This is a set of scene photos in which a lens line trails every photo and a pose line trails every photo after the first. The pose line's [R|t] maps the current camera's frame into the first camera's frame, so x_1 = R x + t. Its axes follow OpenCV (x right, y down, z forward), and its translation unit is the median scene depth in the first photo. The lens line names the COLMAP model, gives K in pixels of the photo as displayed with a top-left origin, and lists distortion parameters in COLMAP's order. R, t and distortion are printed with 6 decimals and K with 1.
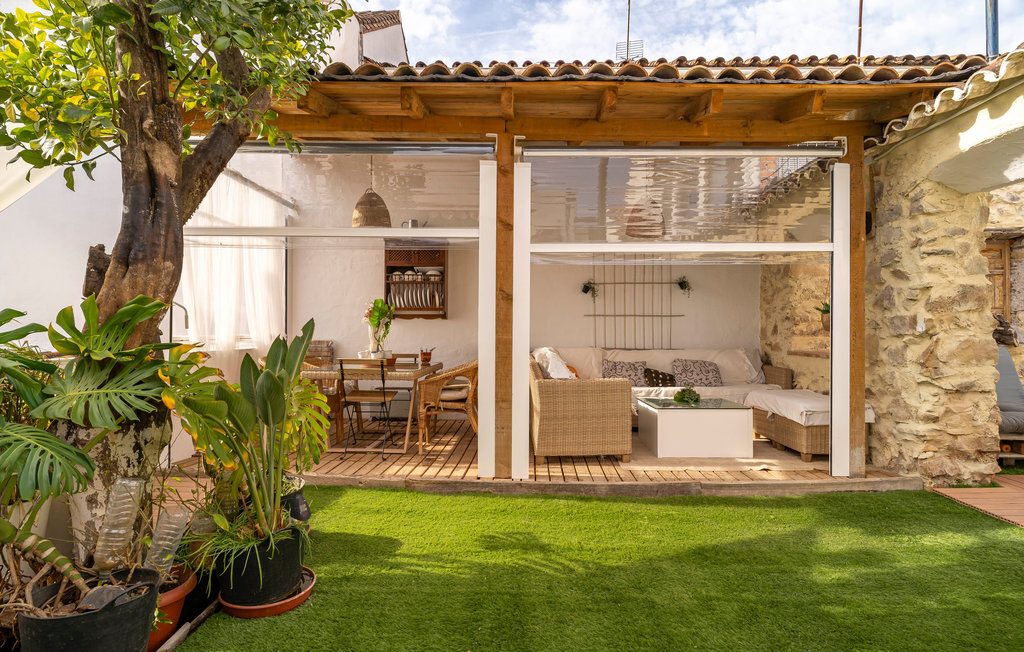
lens RADIAL K [[524.8, 0, 512.0], [0, 524.8, 326.0], [0, 0, 1]] dist [-0.004904, -0.000591]
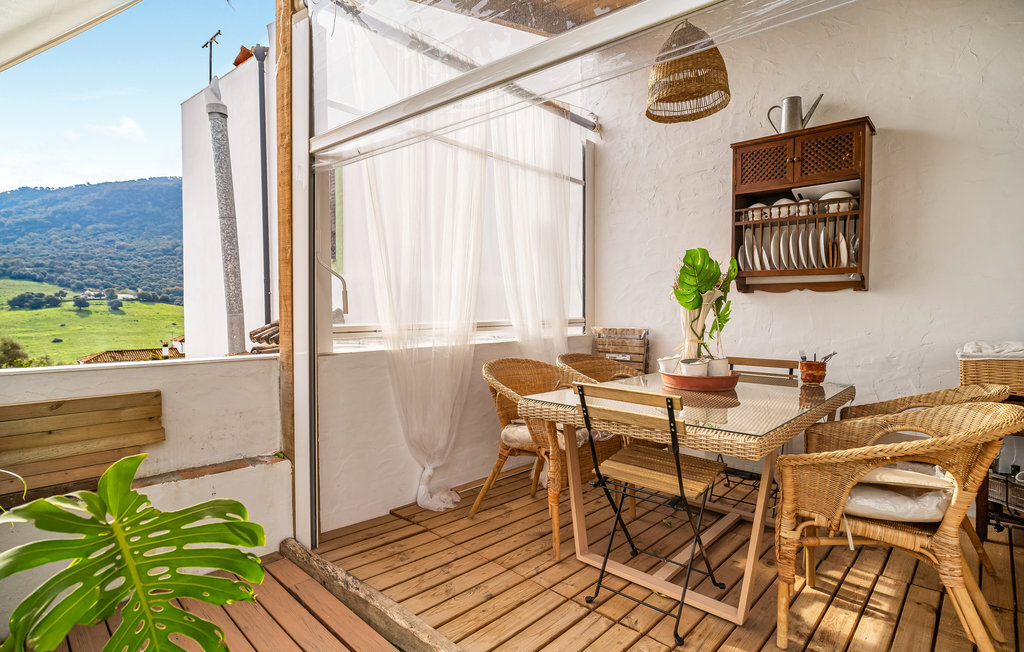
lens RADIAL K [[524.8, 0, 512.0], [0, 524.8, 326.0], [0, 0, 1]] dist [-0.004904, -0.000591]
pose [[0.759123, 0.021315, -0.650598, -0.060583], [0.006805, 0.999149, 0.040674, -0.002408], [0.650911, -0.035304, 0.758333, 0.443056]]
